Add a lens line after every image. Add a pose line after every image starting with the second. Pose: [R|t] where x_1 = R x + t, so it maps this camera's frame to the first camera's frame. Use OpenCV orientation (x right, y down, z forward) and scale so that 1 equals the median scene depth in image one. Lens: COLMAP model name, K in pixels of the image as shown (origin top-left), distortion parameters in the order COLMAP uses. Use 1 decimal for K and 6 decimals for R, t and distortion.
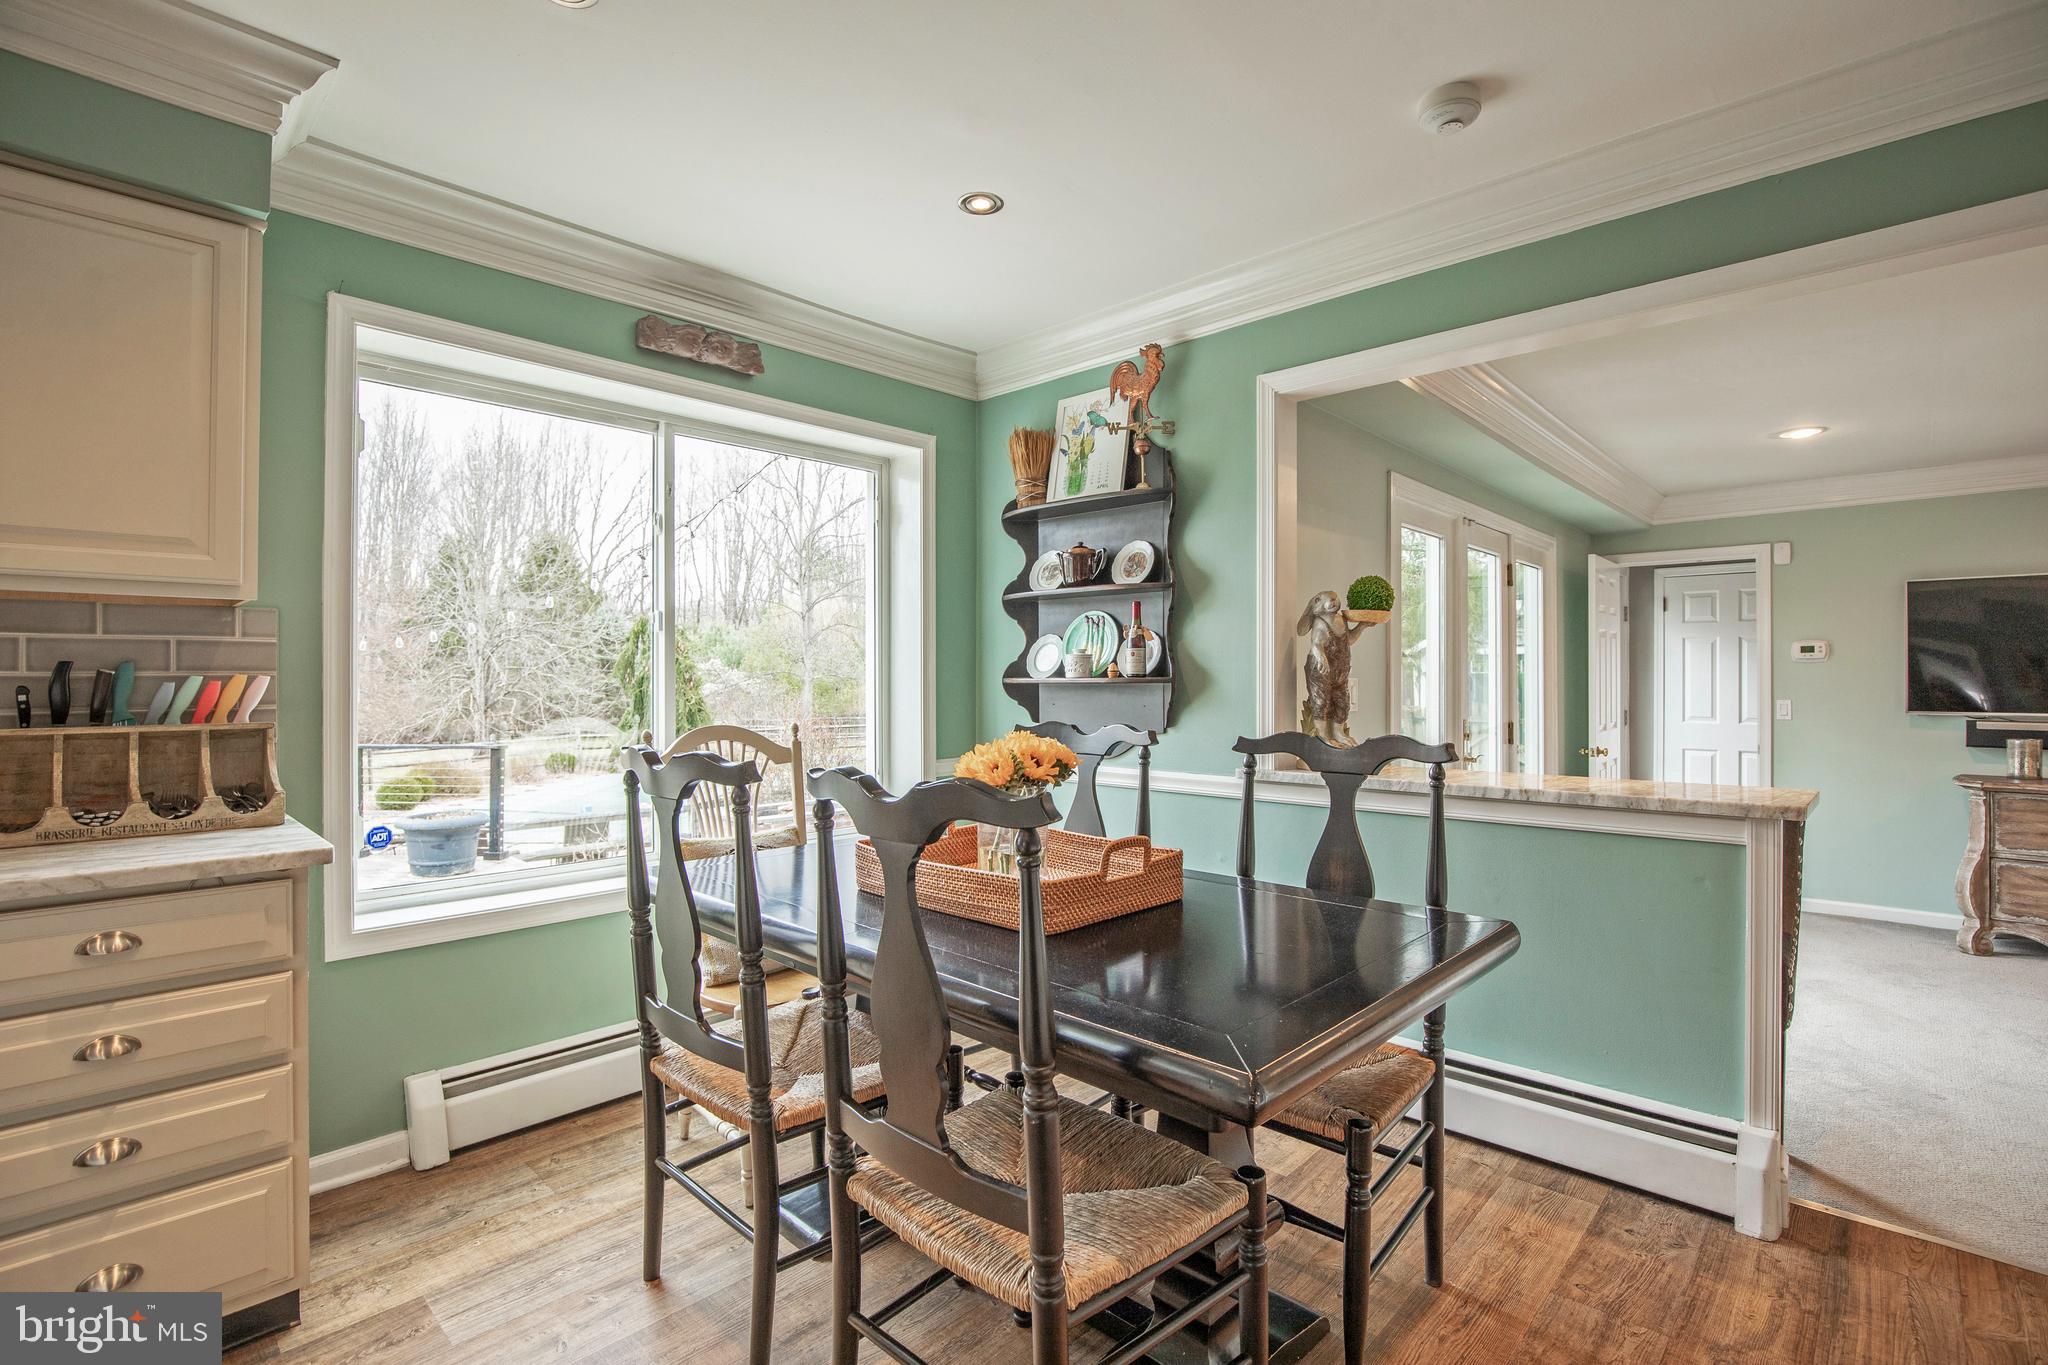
lens RADIAL K [[948.2, 0, 1063.9], [0, 948.2, 673.3], [0, 0, 1]] dist [-0.036816, 0.007488]
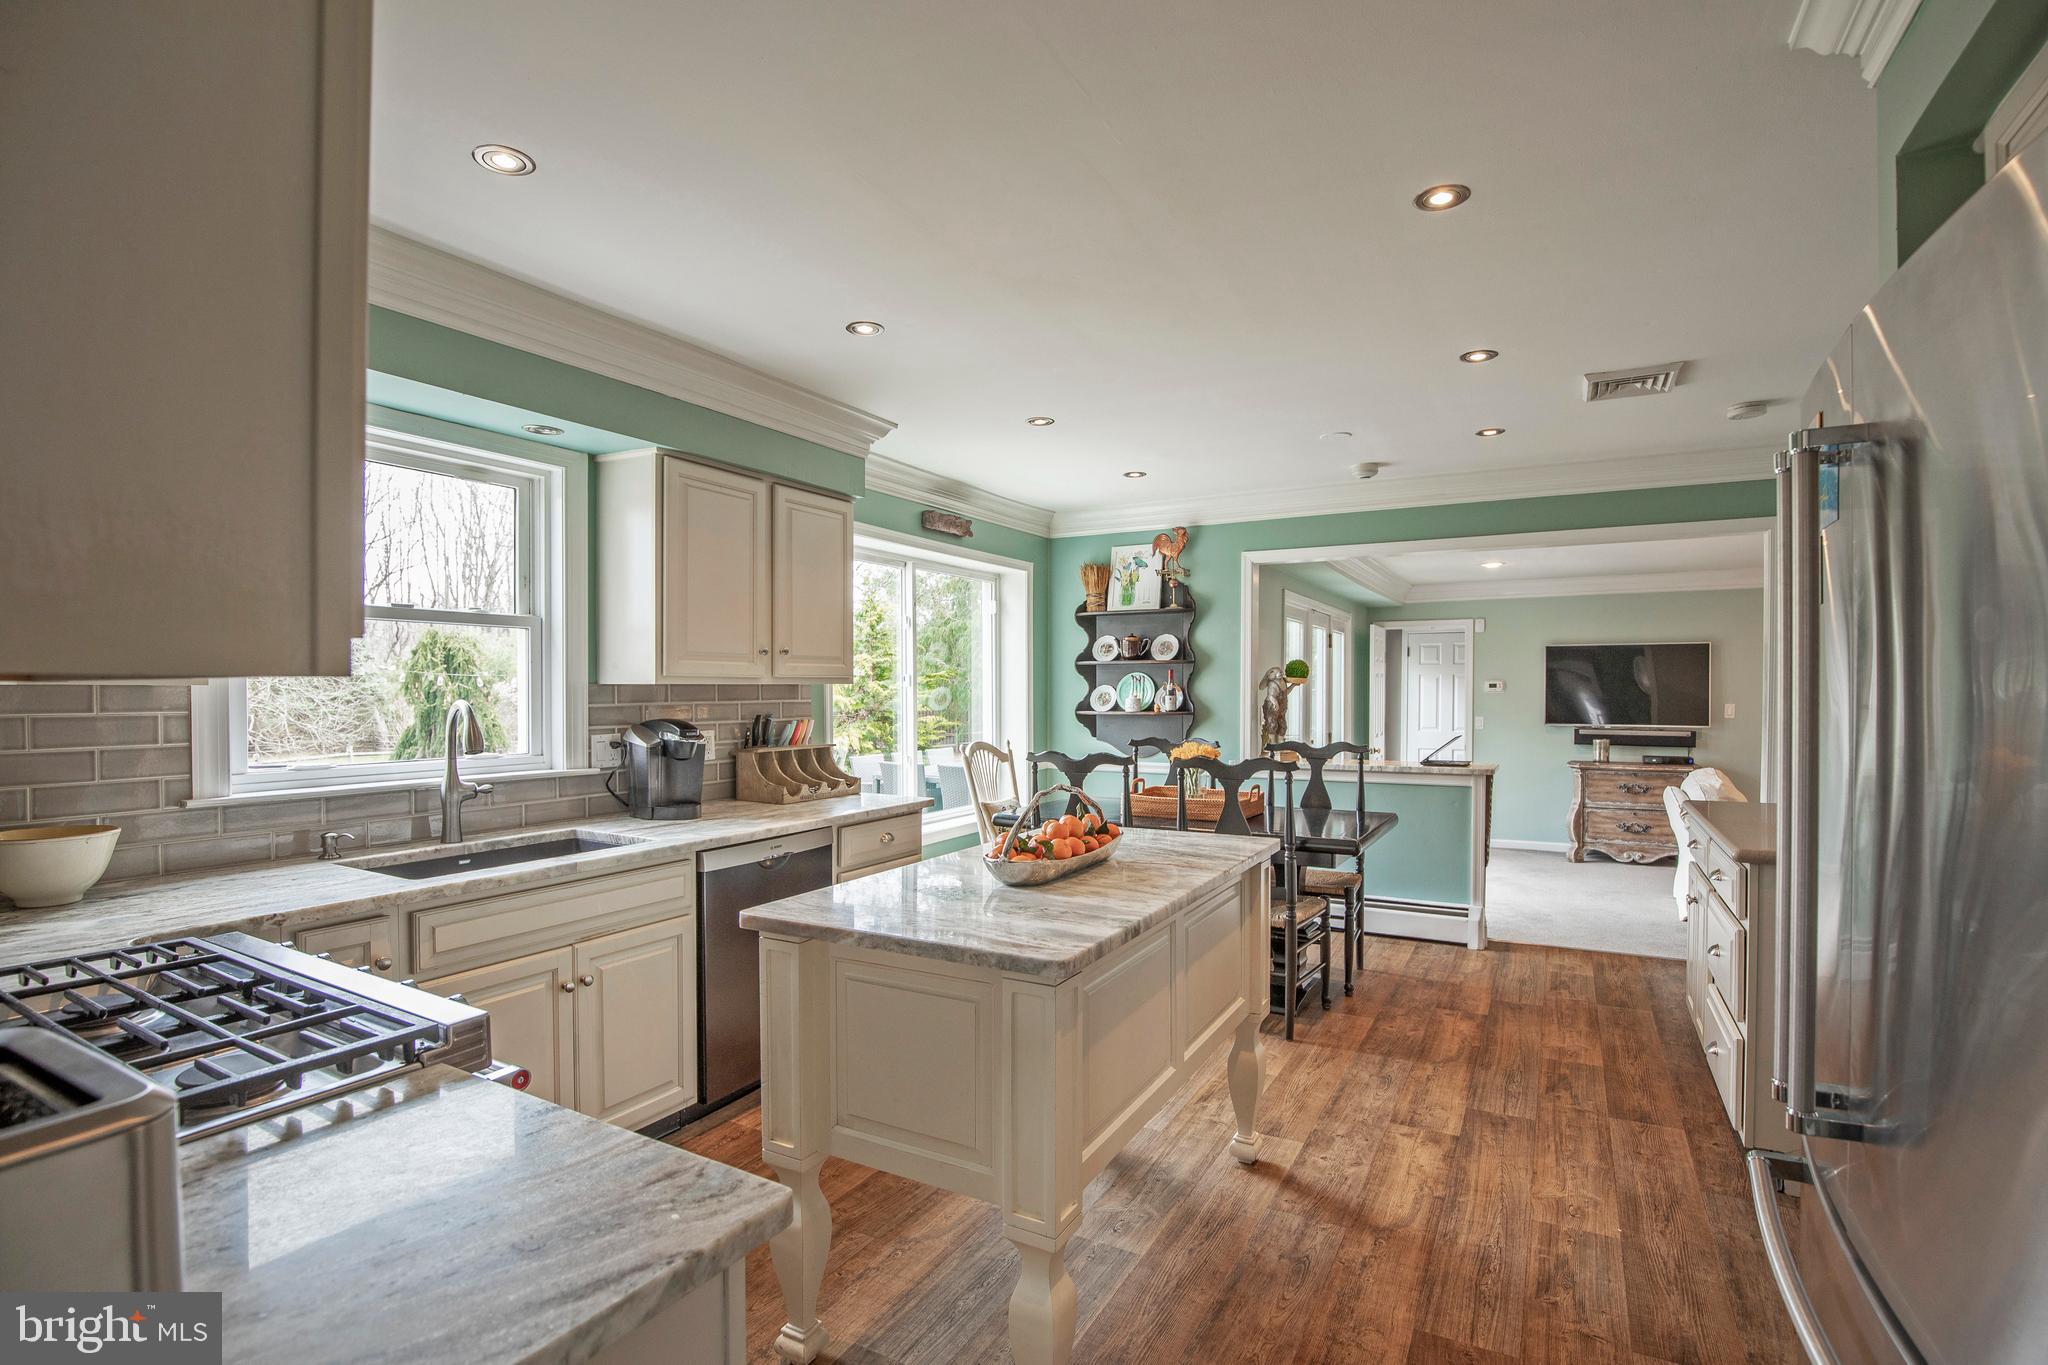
lens RADIAL K [[948.2, 0, 1065.0], [0, 948.2, 709.1], [0, 0, 1]] dist [-0.036816, 0.007488]
pose [[0.968377, -0.007685, 0.249371, -0.562863], [0.001759, 0.999711, 0.023978, -0.044046], [-0.249484, -0.022781, 0.968111, -0.687866]]
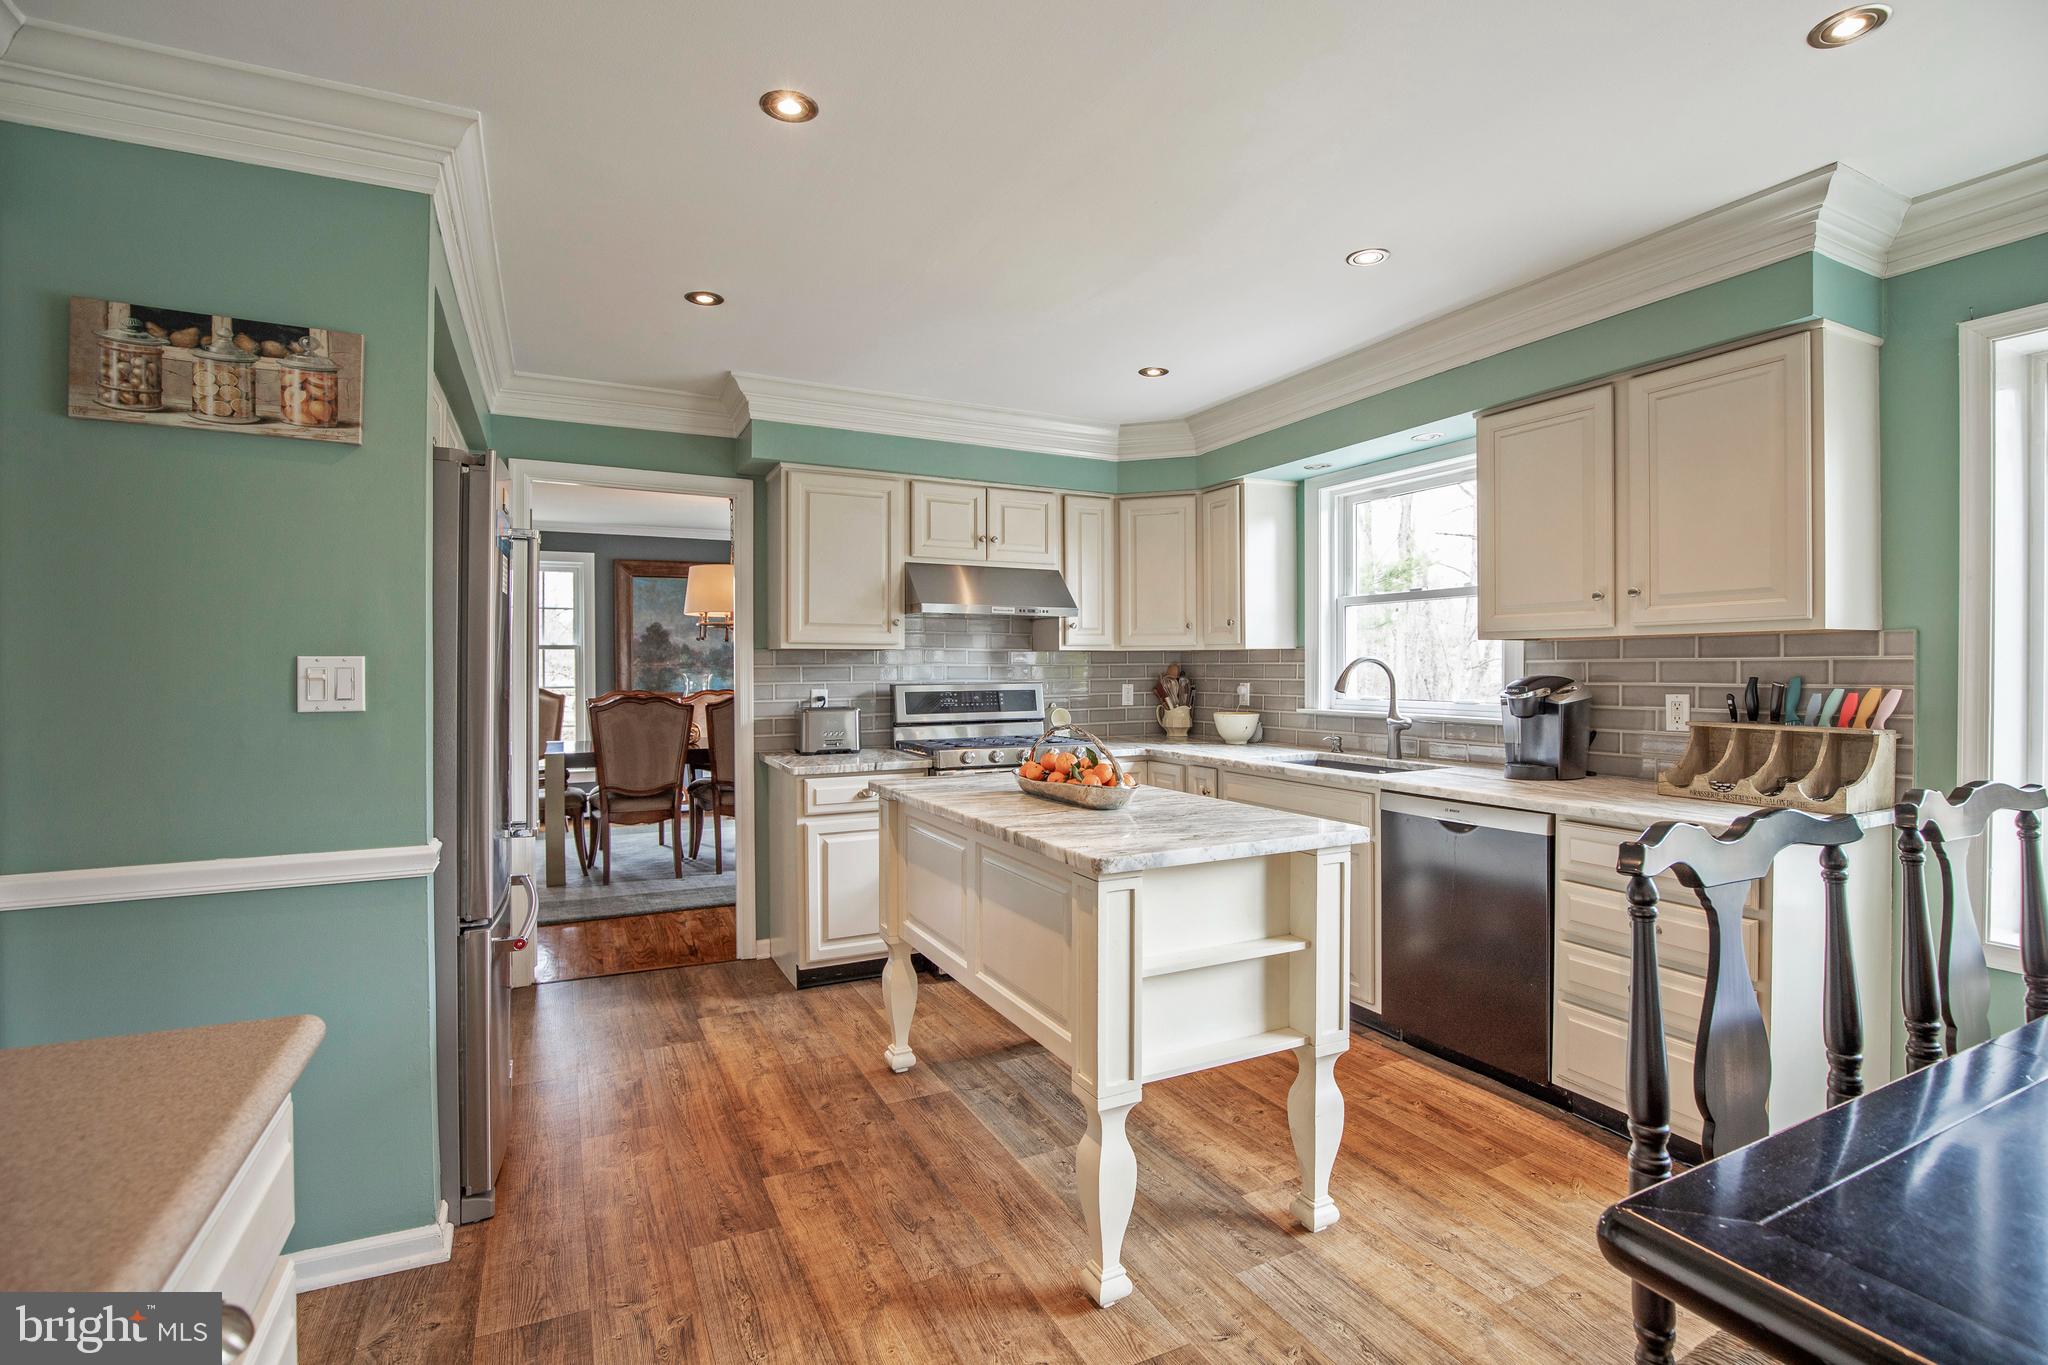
lens RADIAL K [[948.2, 0, 1036.0], [0, 948.2, 680.6], [0, 0, 1]] dist [-0.036816, 0.007488]
pose [[-0.355400, 0.012119, -0.934636, 0.389969], [0.009429, 0.999912, 0.009380, -0.018983], [0.934667, -0.005479, -0.355483, 0.272231]]
